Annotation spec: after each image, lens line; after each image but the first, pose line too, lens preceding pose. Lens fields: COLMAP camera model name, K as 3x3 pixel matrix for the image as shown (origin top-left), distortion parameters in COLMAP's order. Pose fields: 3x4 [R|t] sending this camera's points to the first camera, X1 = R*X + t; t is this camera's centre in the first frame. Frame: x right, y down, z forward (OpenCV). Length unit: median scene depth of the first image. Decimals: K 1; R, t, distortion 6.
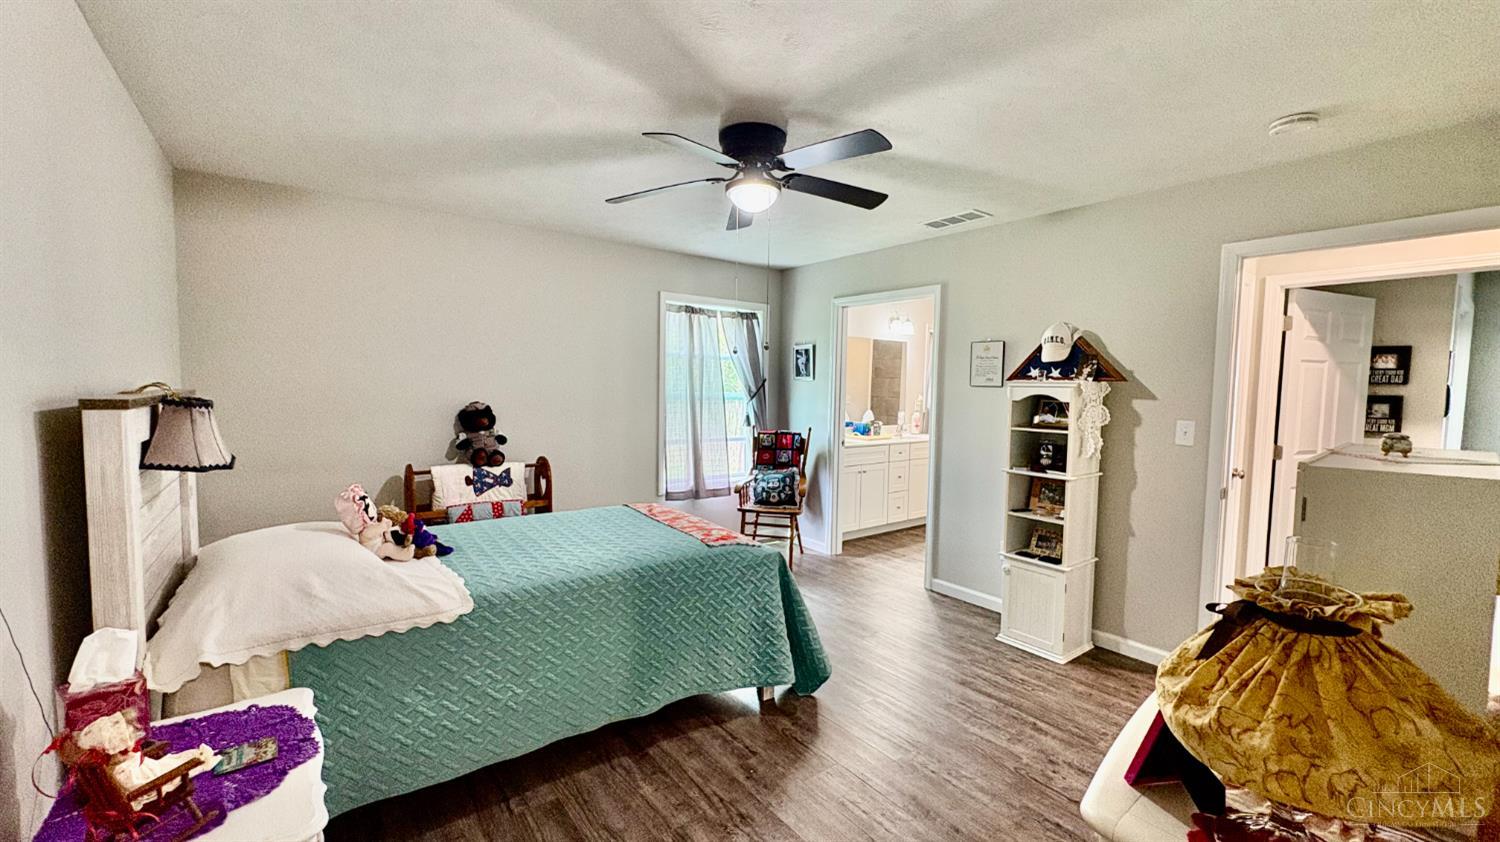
lens RADIAL K [[605.2, 0, 739.1], [0, 605.2, 420.3], [0, 0, 1]] dist [0.000637, 0.000133]
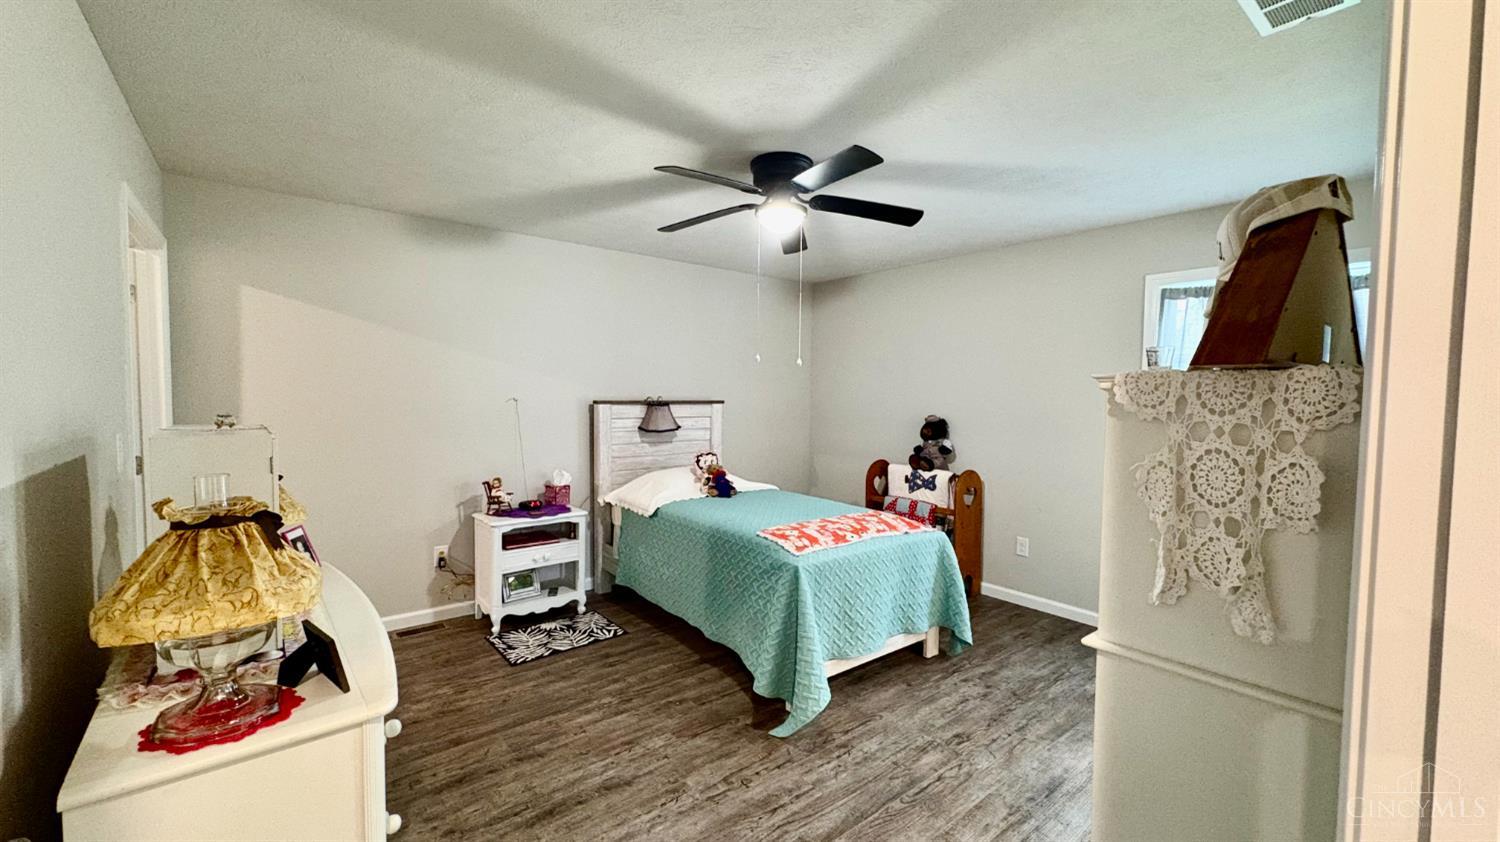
lens RADIAL K [[605.2, 0, 745.0], [0, 605.2, 422.9], [0, 0, 1]] dist [0.000637, 0.000133]
pose [[0.027546, 0.029549, -0.999184, 0.738404], [-0.075529, 0.996767, 0.027395, -0.020028], [0.996763, 0.074713, 0.029689, 0.629907]]
